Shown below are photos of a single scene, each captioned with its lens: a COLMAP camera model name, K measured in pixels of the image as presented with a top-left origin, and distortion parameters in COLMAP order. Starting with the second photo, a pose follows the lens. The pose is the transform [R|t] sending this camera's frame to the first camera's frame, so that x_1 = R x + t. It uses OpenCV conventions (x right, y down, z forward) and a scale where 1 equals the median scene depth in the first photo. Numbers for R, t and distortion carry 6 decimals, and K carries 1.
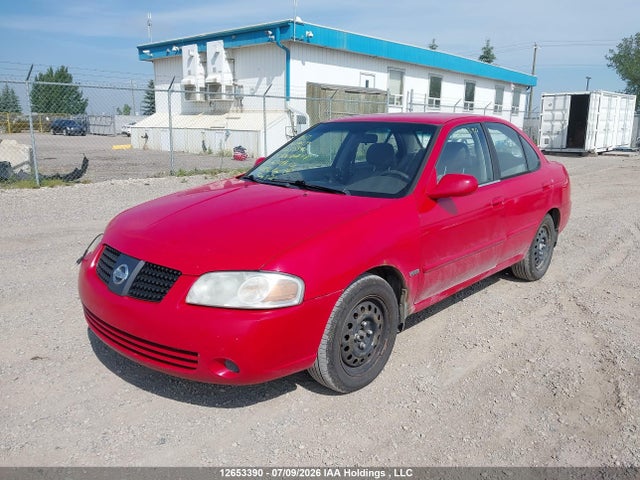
lens RADIAL K [[500.8, 0, 320.0], [0, 500.8, 240.0], [0, 0, 1]] dist [-0.006155, 0.009661]
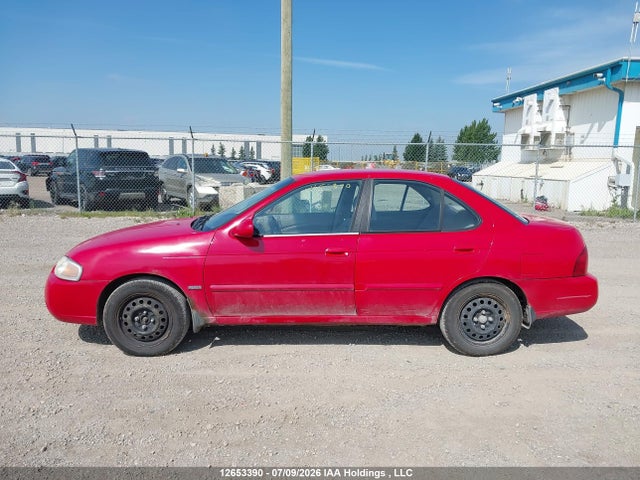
lens RADIAL K [[500.8, 0, 320.0], [0, 500.8, 240.0], [0, 0, 1]] dist [-0.006155, 0.009661]
pose [[0.709288, 0.105723, -0.696946, 0.178984], [-0.168170, 0.985520, -0.021651, -0.011574], [0.684565, 0.132562, 0.716797, 0.033455]]
